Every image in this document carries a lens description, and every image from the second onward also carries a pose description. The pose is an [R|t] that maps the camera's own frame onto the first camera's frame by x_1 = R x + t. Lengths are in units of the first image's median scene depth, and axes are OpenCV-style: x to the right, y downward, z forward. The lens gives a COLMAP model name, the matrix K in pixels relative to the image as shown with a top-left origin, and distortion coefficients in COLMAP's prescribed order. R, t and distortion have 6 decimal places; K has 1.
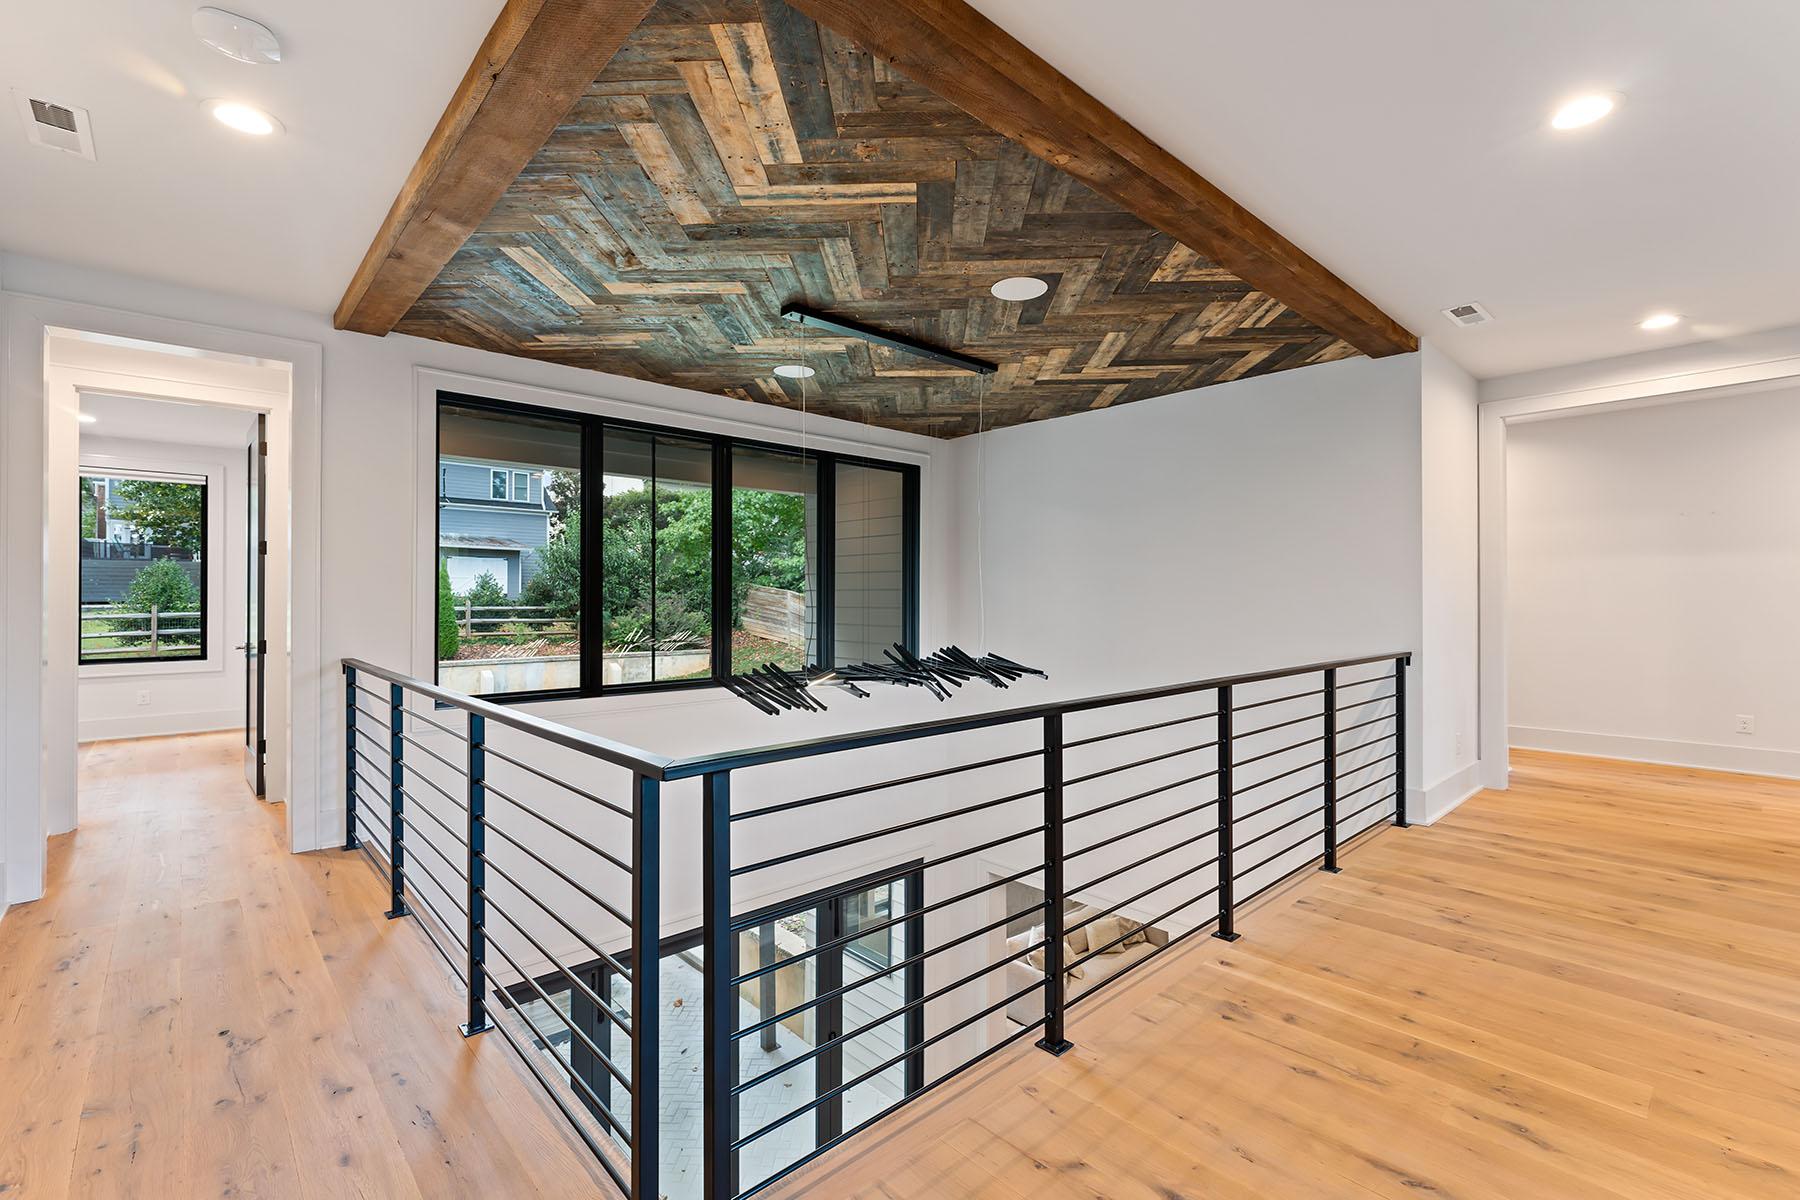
lens RADIAL K [[767.5, 0, 856.1], [0, 767.5, 595.8], [0, 0, 1]] dist [0.000190, -0.001195]
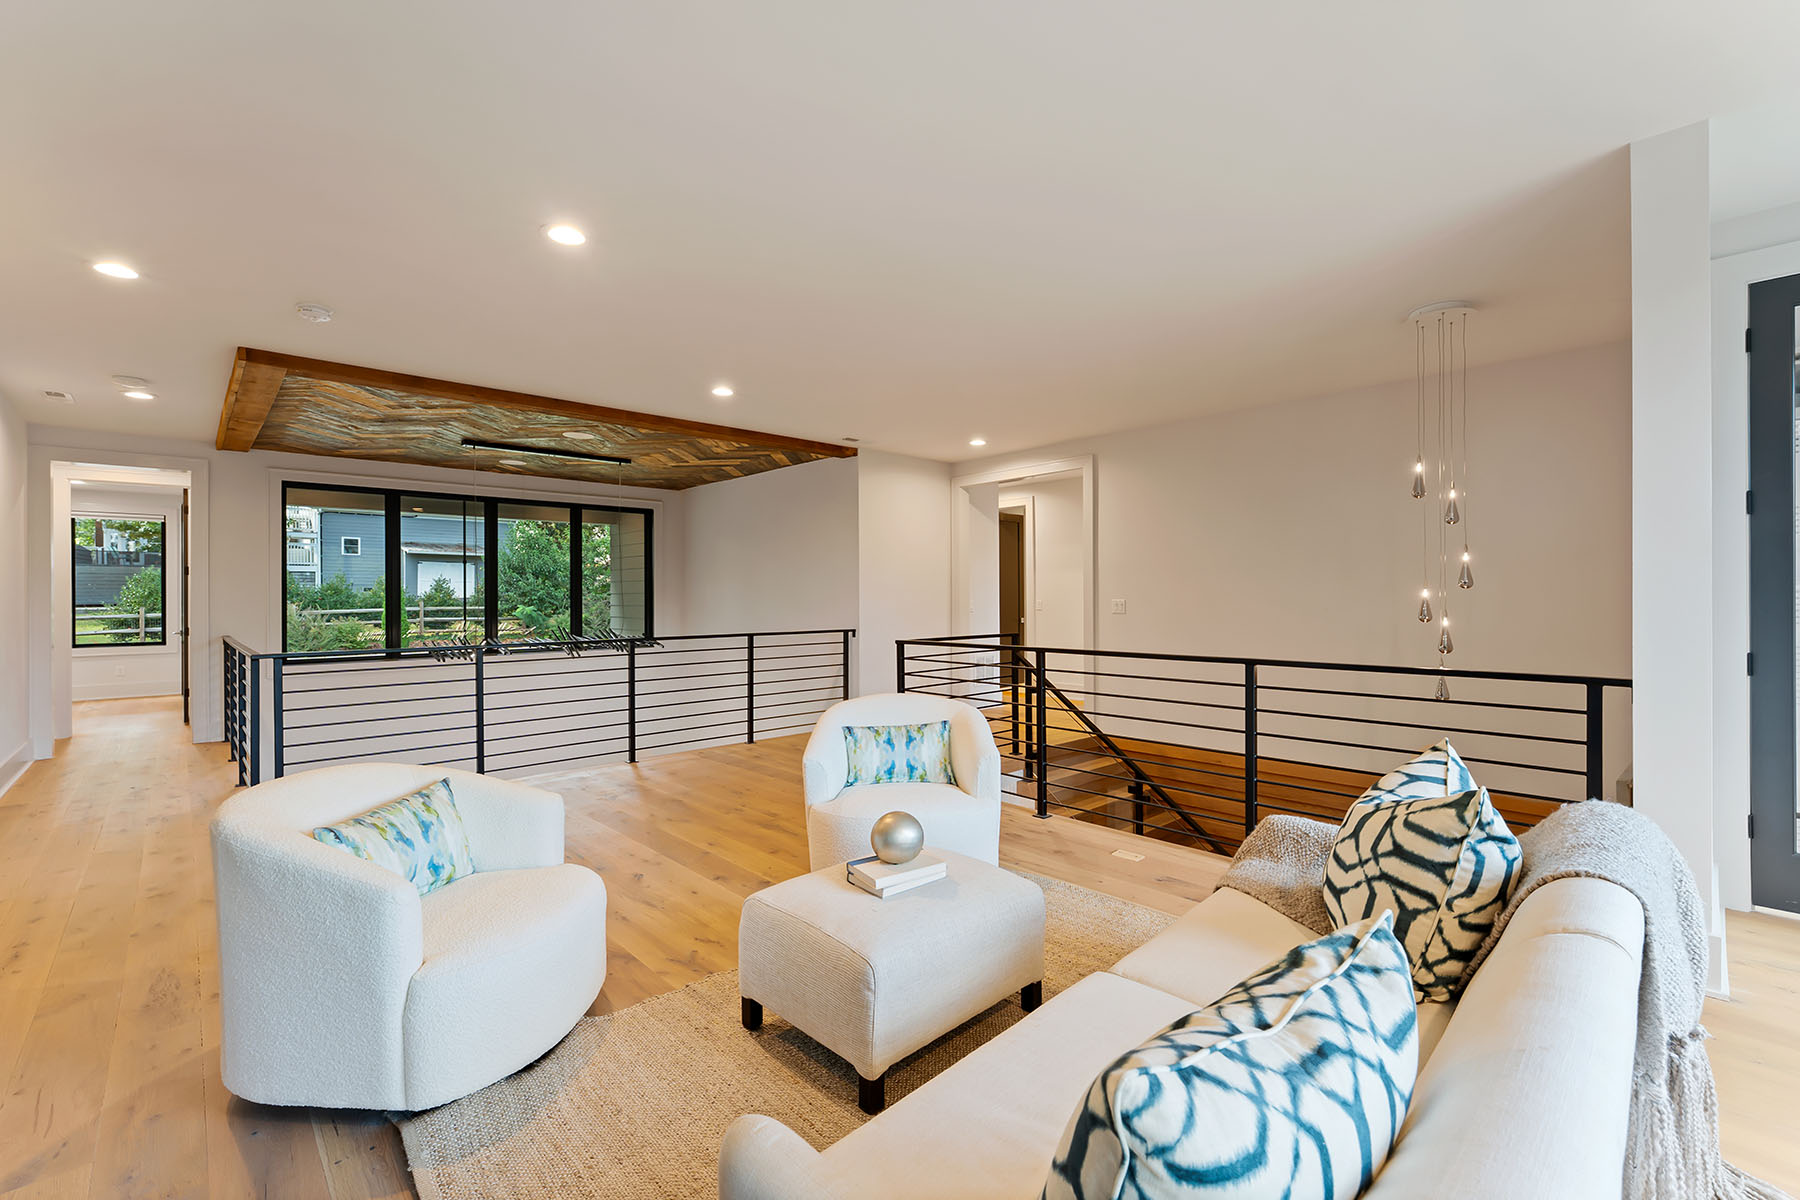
lens RADIAL K [[767.5, 0, 902.5], [0, 767.5, 600.5], [0, 0, 1]] dist [0.000190, -0.001195]
pose [[0.999588, -0.005999, 0.028051, 0.228040], [0.005759, 0.999946, 0.008644, -0.001701], [-0.028101, -0.008479, 0.999569, -0.218436]]
